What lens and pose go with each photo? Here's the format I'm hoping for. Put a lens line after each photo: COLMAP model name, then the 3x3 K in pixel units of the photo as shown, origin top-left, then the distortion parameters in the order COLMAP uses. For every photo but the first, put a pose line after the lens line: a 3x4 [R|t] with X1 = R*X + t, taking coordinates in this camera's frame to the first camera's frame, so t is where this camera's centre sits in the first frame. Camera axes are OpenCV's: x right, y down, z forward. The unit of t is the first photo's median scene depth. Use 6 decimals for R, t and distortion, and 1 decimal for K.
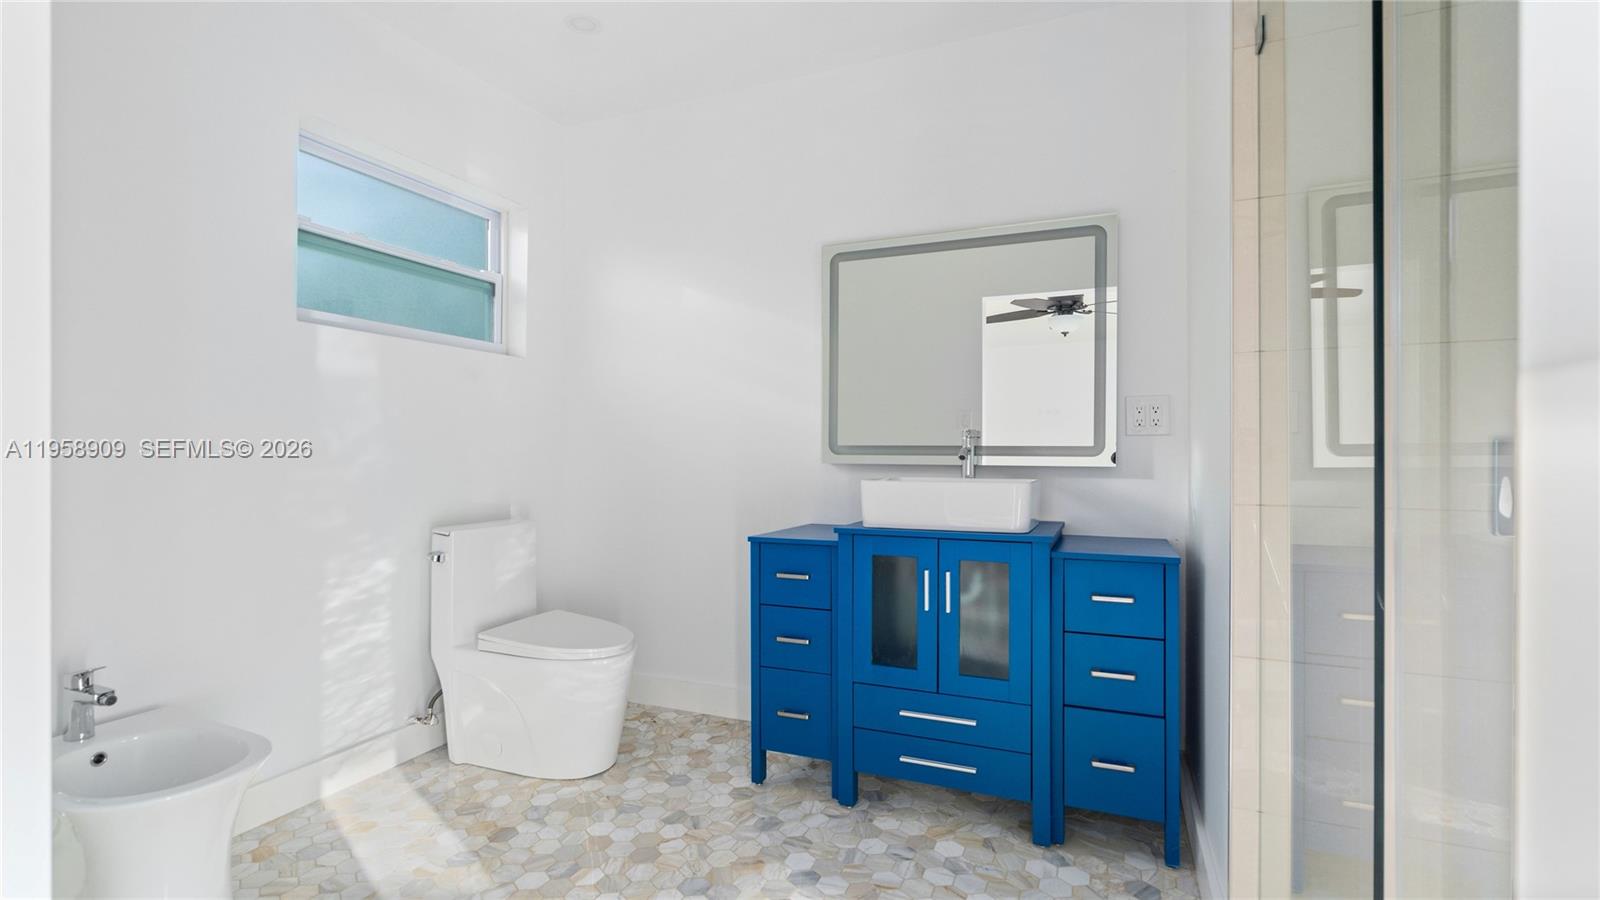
lens RADIAL K [[736.3, 0, 800.0], [0, 736.3, 450.0], [0, 0, 1]] dist [-0.000794, -0.000173]
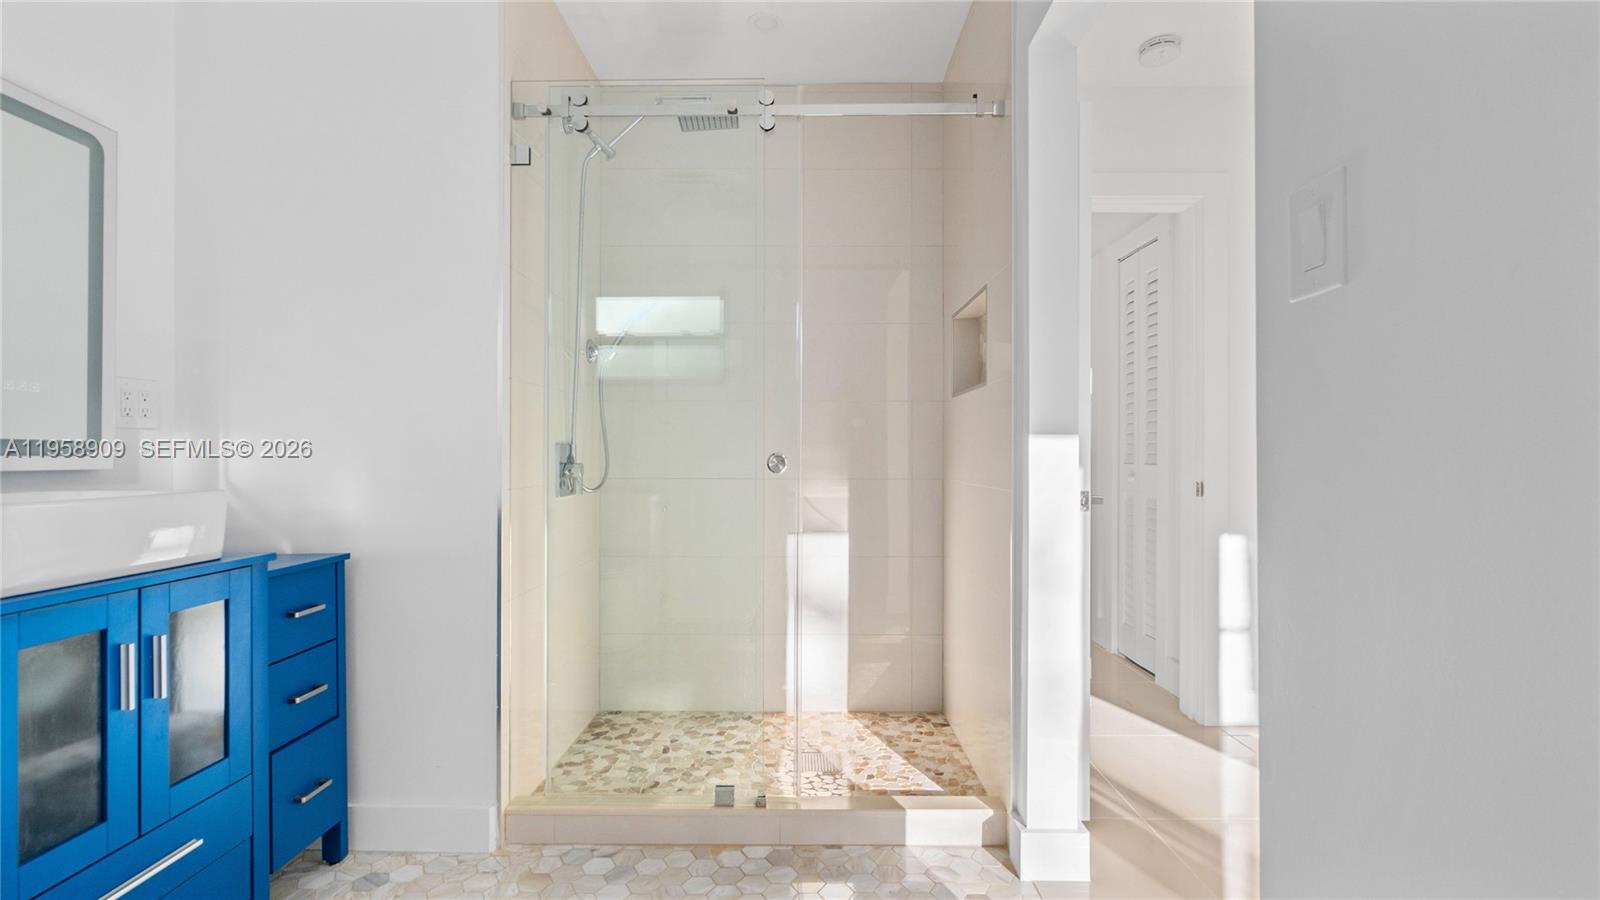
lens RADIAL K [[736.3, 0, 800.0], [0, 736.3, 450.0], [0, 0, 1]] dist [-0.000794, -0.000173]
pose [[-0.373023, 0.000776, 0.927822, -0.565080], [-0.005179, 0.999982, -0.002919, 0.001138], [-0.927808, -0.005894, -0.373012, 0.673906]]
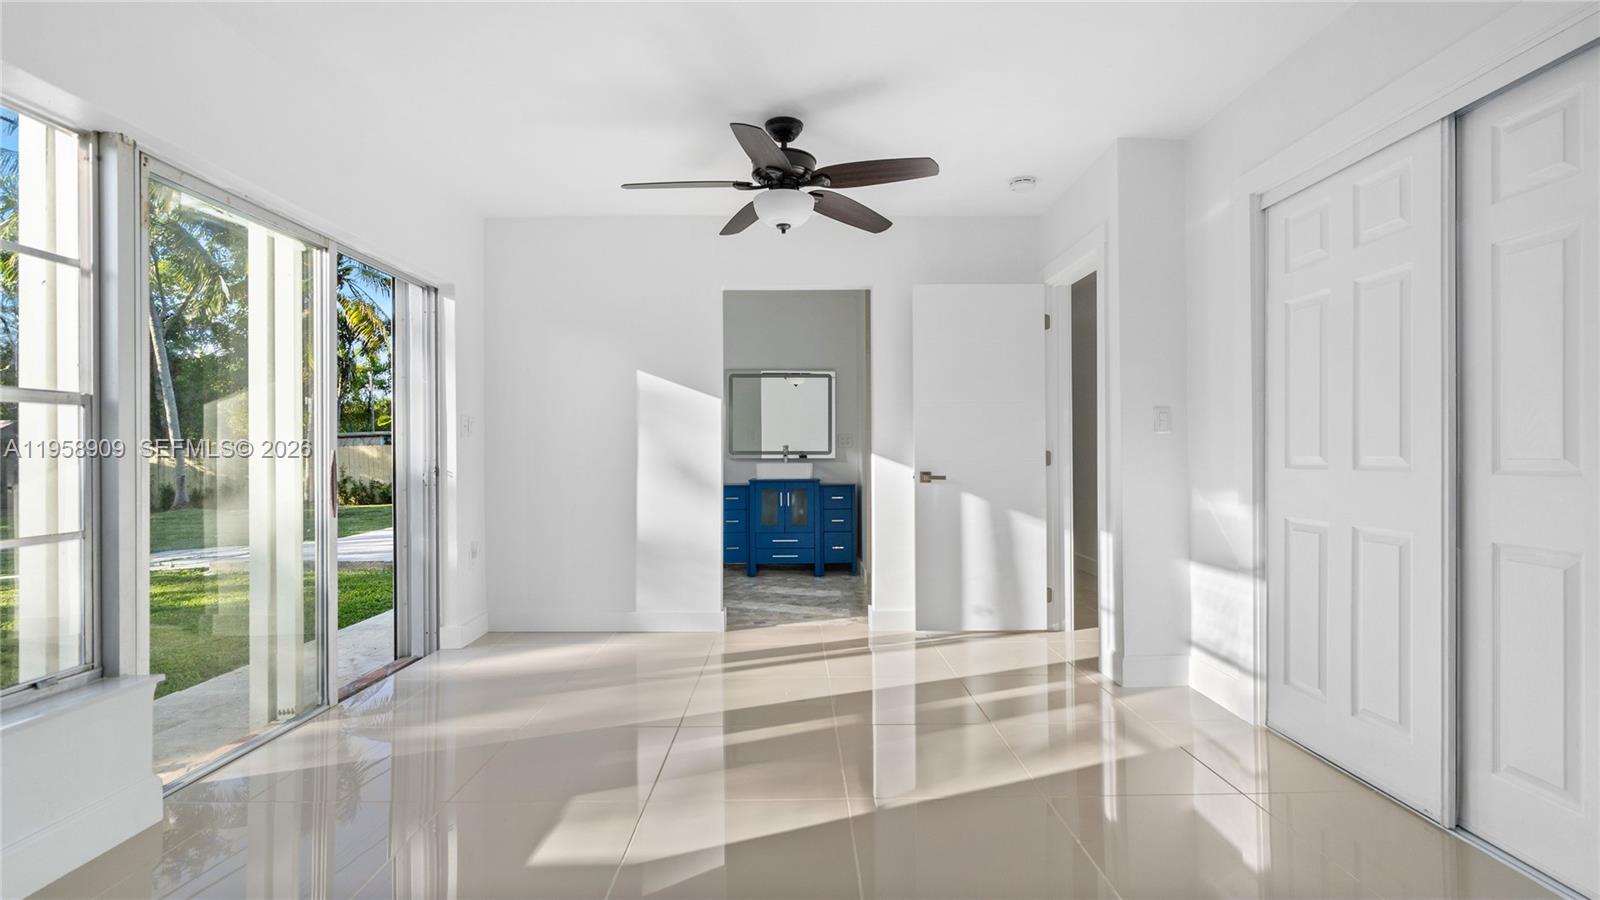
lens RADIAL K [[736.3, 0, 800.0], [0, 736.3, 450.0], [0, 0, 1]] dist [-0.000794, -0.000173]
pose [[0.923542, -0.010146, 0.383364, -0.872289], [0.009200, 0.999948, 0.004301, -0.023500], [-0.383388, -0.000446, 0.923587, -1.742927]]
